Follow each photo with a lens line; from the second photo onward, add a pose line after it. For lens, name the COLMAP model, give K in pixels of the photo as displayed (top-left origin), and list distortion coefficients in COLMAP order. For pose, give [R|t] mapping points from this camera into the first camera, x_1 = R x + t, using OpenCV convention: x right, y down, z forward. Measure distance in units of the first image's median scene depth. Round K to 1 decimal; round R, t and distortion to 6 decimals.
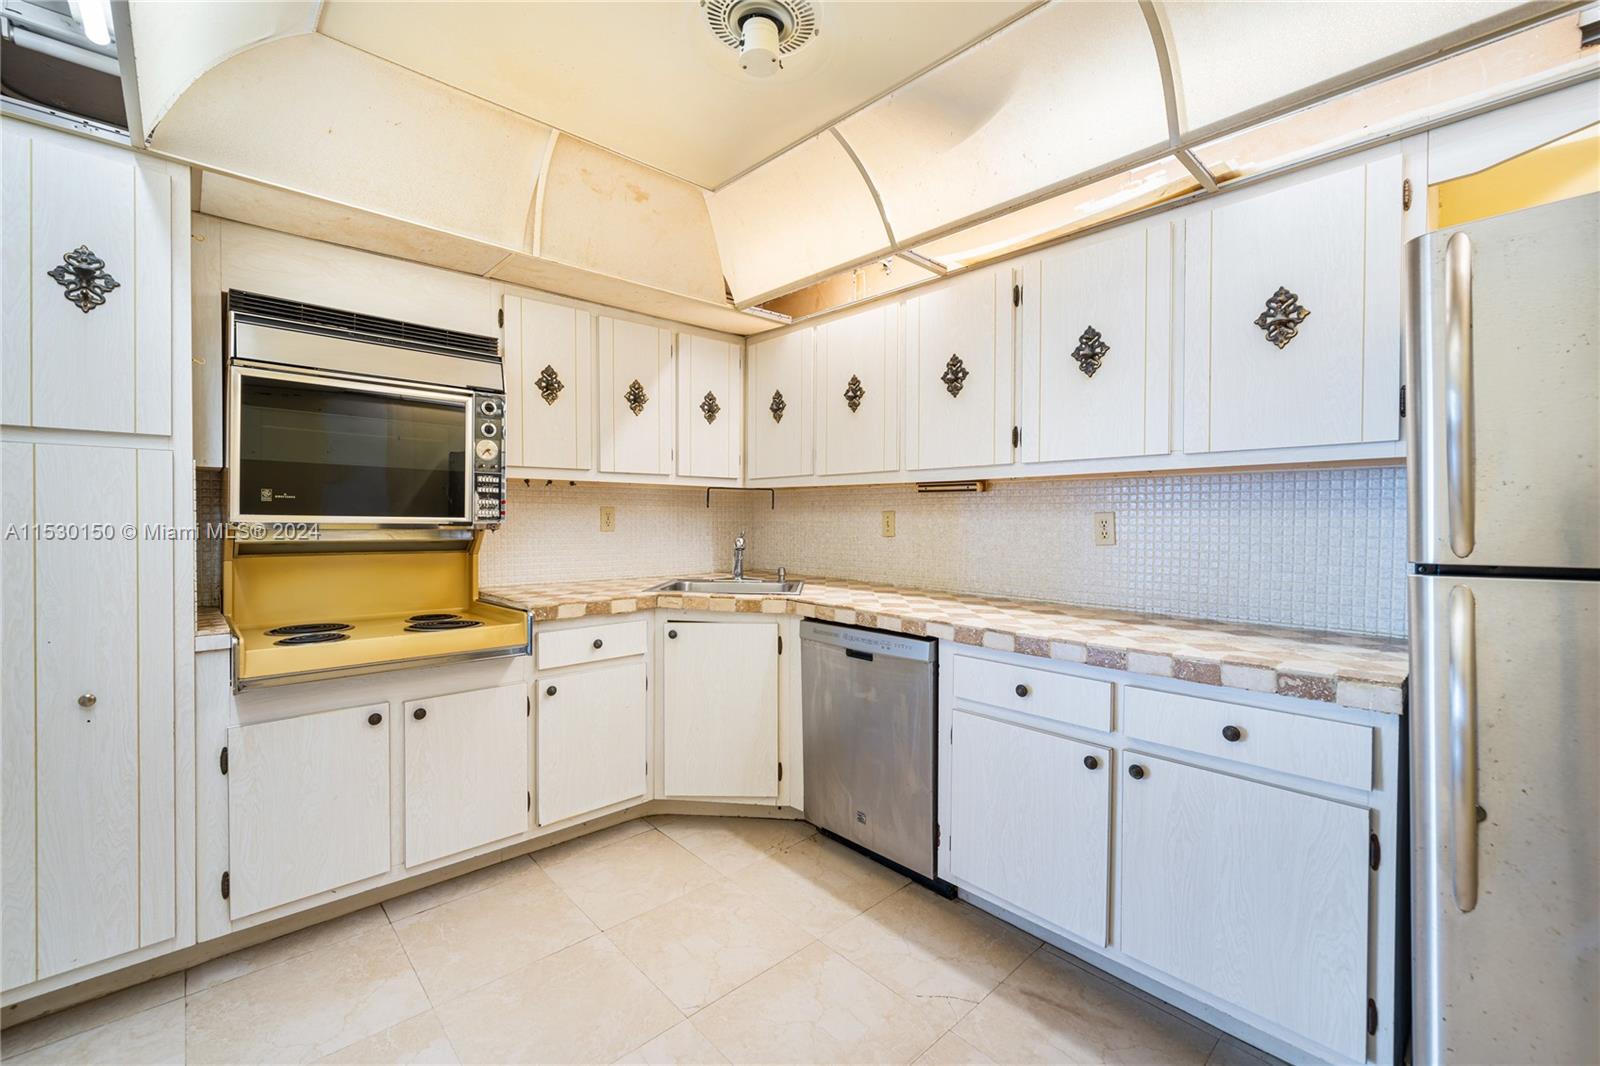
lens RADIAL K [[680.8, 0, 810.1], [0, 680.8, 523.4], [0, 0, 1]] dist [-0.003276, 0.000531]
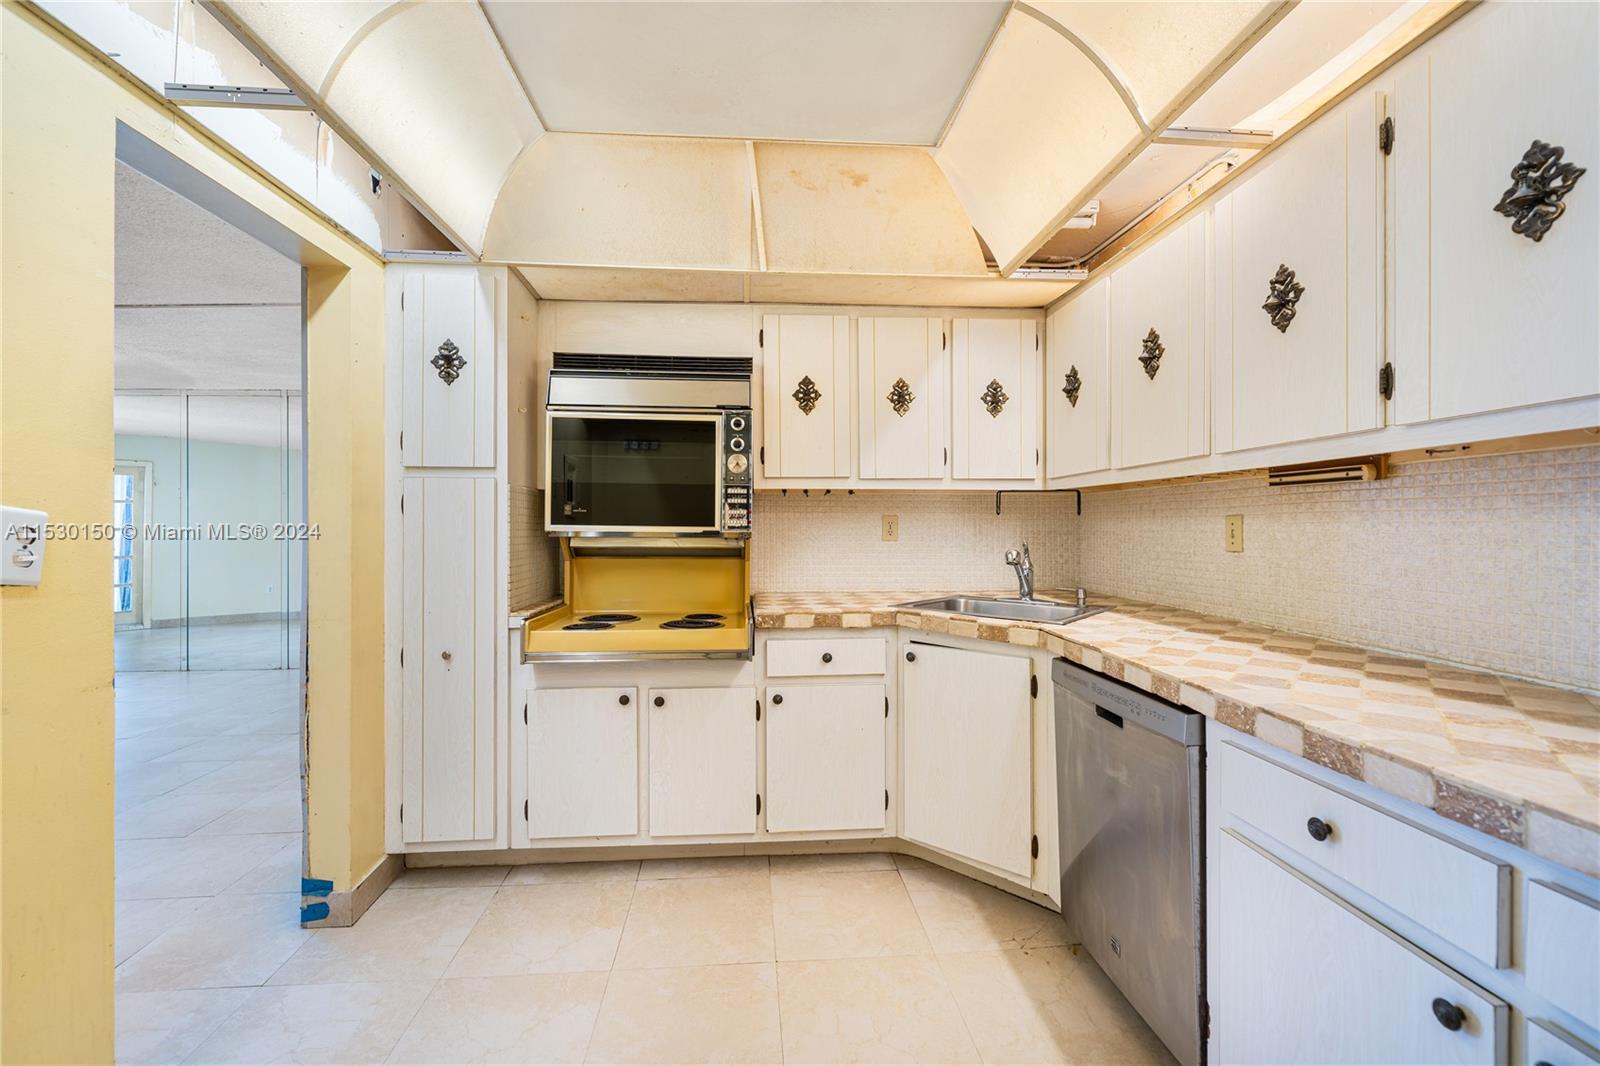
lens RADIAL K [[680.8, 0, 780.9], [0, 680.8, 525.8], [0, 0, 1]] dist [-0.003276, 0.000531]
pose [[0.771348, -0.006045, -0.636385, 0.269347], [-0.001559, 0.999934, -0.011388, 0.002008], [0.636412, 0.009776, 0.771288, 0.232563]]
